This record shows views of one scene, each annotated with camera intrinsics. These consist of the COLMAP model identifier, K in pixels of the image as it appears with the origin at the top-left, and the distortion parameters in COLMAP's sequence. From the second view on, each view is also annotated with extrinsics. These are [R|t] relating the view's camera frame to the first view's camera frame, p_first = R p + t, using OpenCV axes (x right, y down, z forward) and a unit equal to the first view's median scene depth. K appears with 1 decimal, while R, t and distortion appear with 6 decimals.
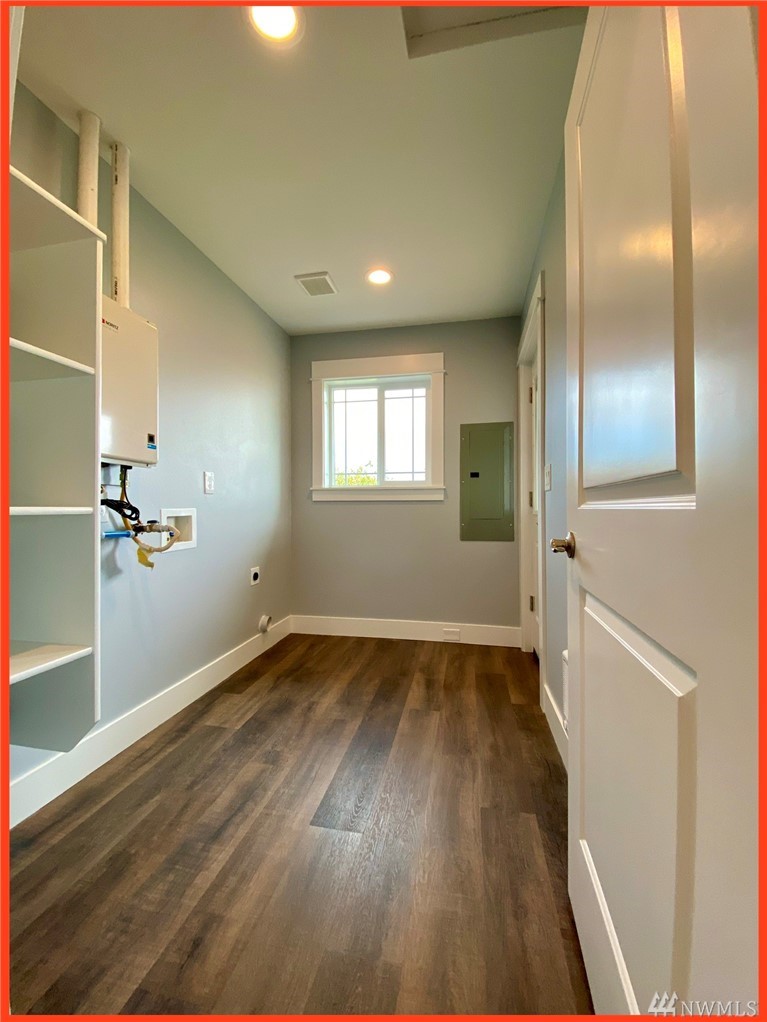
lens RADIAL K [[407.7, 0, 383.5], [0, 407.7, 511.0], [0, 0, 1]] dist [-0.000834, -0.011448]
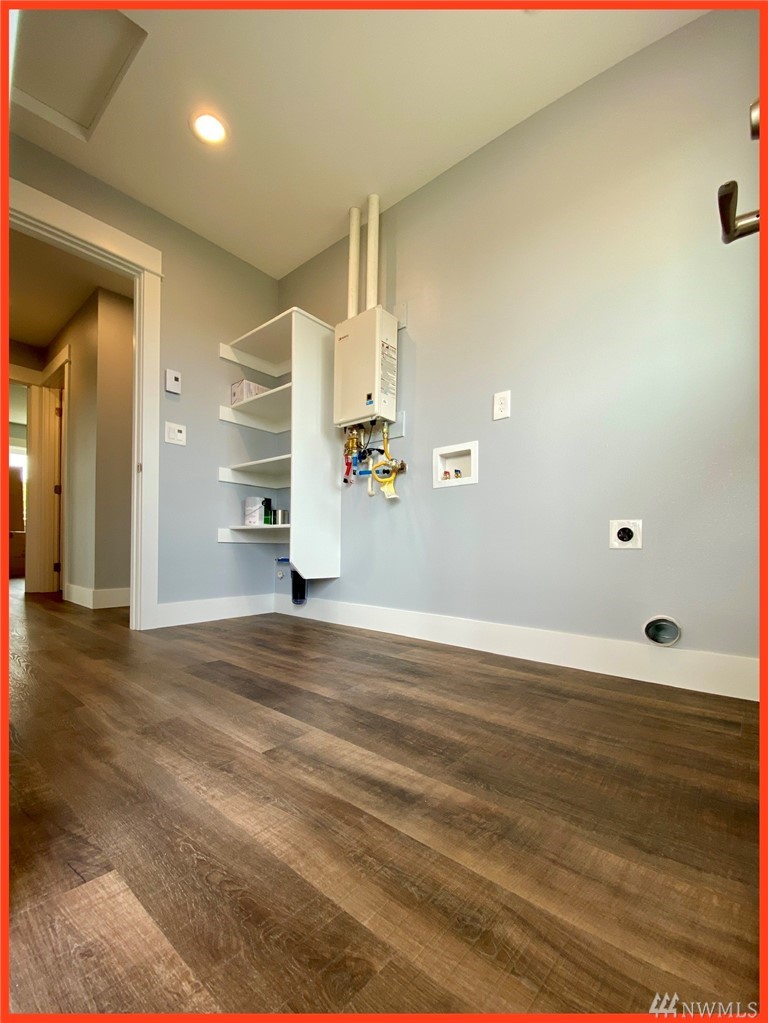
lens RADIAL K [[415.3, 0, 383.4], [0, 415.3, 547.2], [0, 0, 1]] dist [0.033762, -0.025557]
pose [[-0.462026, 0.010939, -0.886799, 0.476992], [-0.006228, 0.999859, 0.015578, 0.222982], [0.886844, 0.012721, -0.461893, 1.268186]]
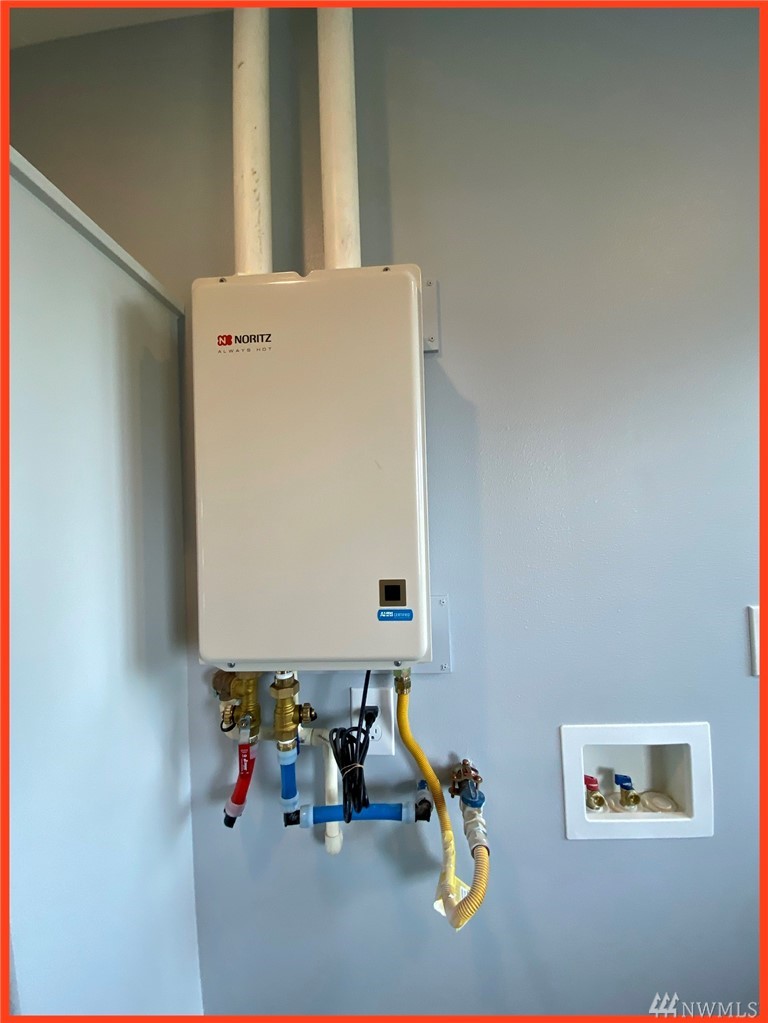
lens RADIAL K [[408.1, 0, 384.0], [0, 408.1, 511.5], [0, 0, 1]] dist [-0.000834, -0.011448]
pose [[0.134787, -0.045198, -0.989843, -0.169390], [0.038985, 0.998428, -0.040282, -0.175591], [0.990107, -0.033160, 0.136337, 0.714218]]
